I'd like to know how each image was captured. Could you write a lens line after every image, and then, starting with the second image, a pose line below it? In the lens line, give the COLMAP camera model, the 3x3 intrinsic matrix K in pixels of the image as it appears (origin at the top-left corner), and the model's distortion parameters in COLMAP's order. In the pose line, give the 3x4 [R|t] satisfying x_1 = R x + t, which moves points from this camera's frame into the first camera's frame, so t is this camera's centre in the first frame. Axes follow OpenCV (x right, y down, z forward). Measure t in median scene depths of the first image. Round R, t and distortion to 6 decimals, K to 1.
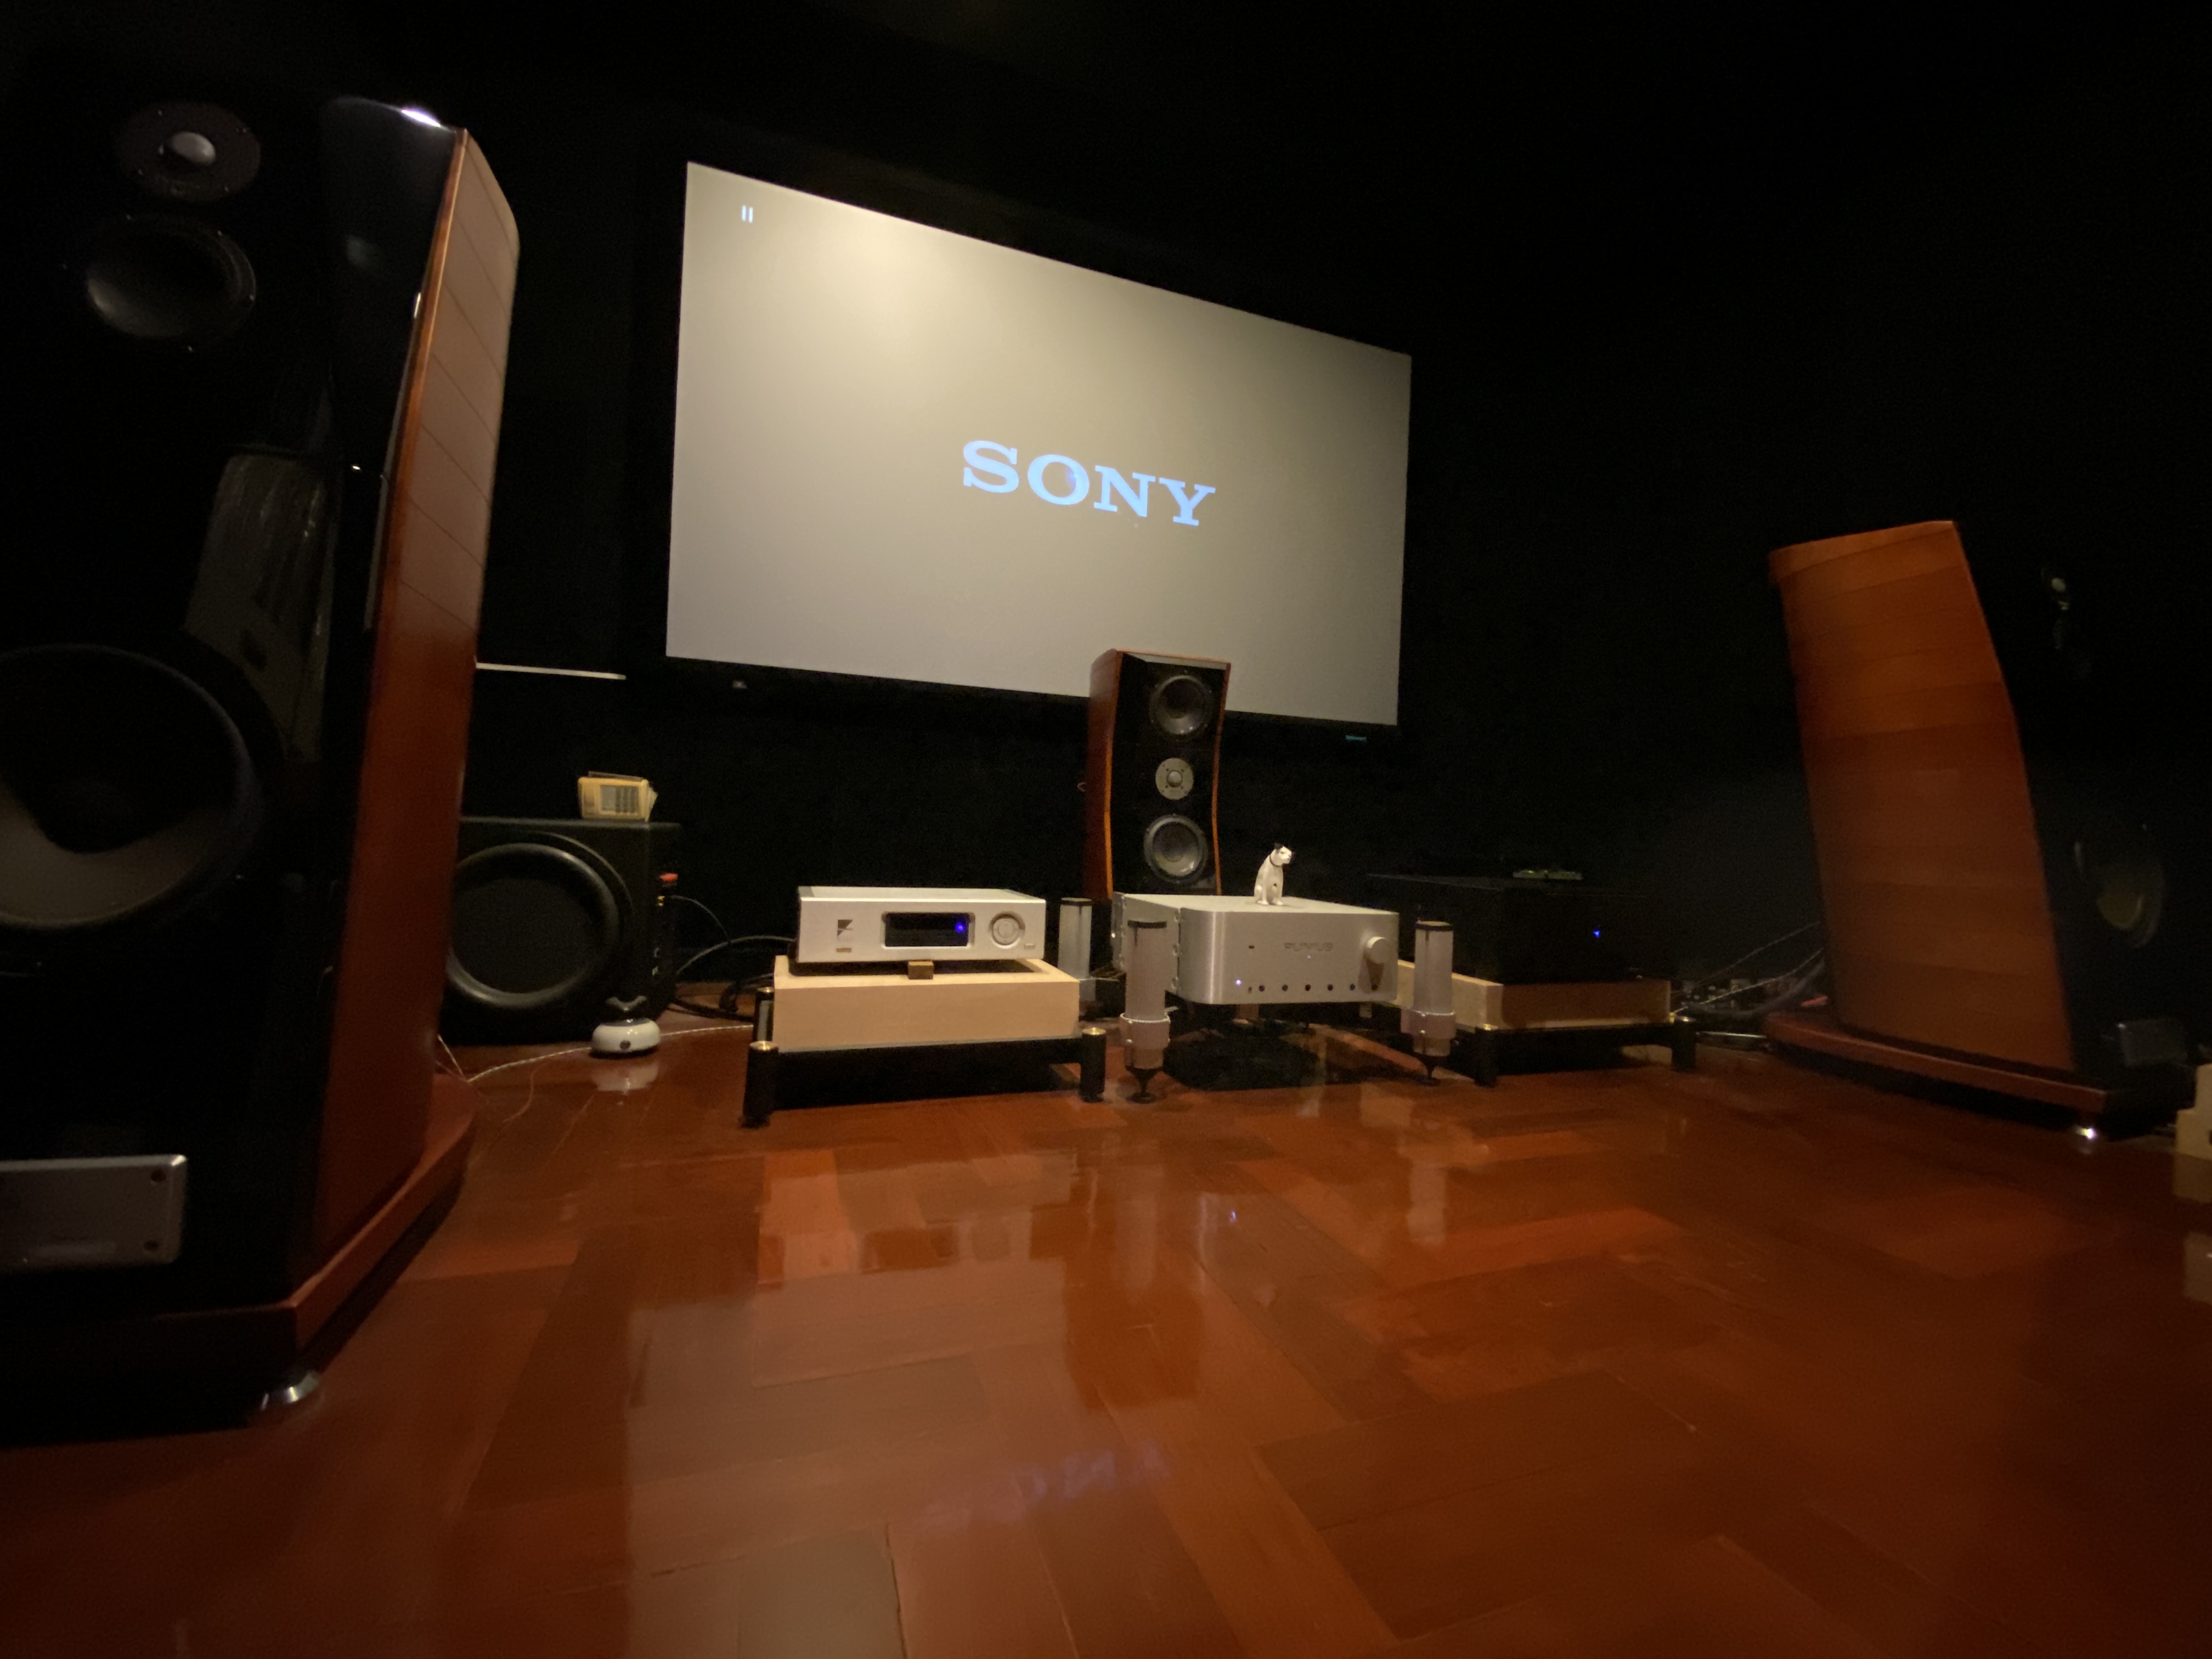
lens RADIAL K [[907.7, 0, 1106.0], [0, 907.7, 829.5], [0, 0, 1]] dist [0.000318, -0.000183]
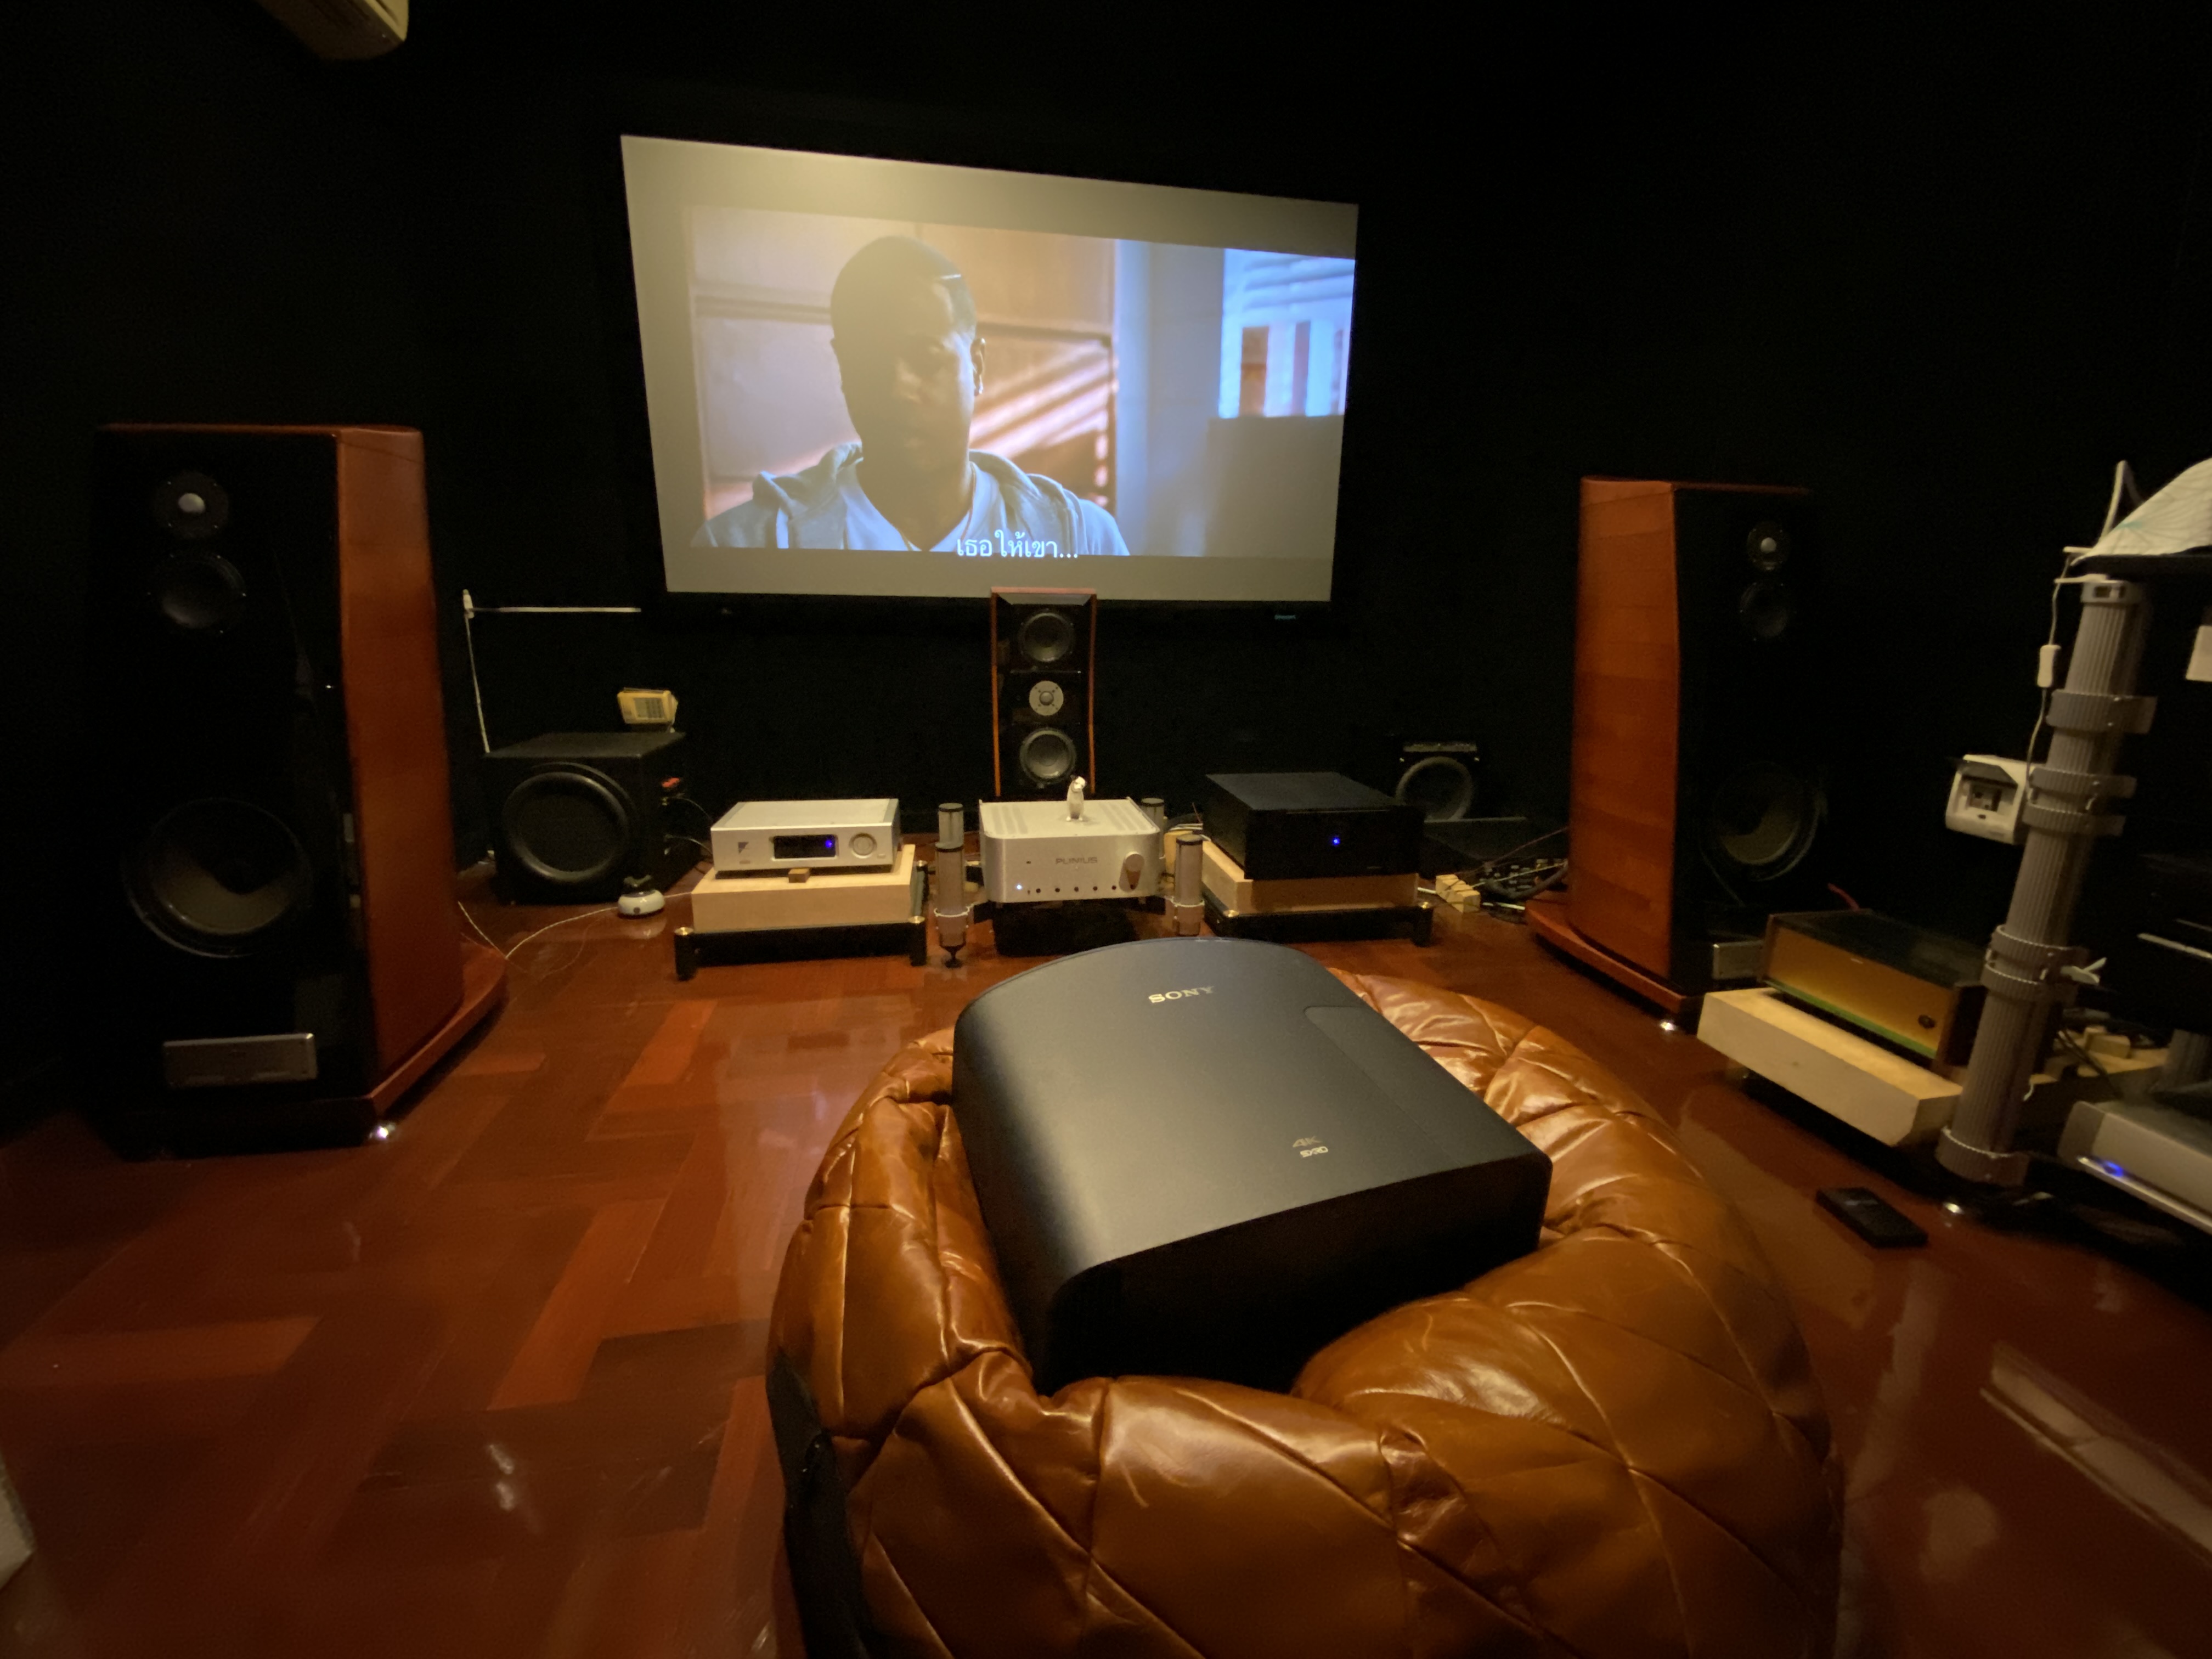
lens RADIAL K [[896.7, 0, 1106.0], [0, 896.7, 829.5], [0, 0, 1]] dist [0.011883, -0.000099]
pose [[0.986922, 0.015458, -0.160454, 0.453810], [0.023861, 0.970417, 0.240252, -0.222348], [0.159421, -0.240939, 0.957358, -0.249124]]
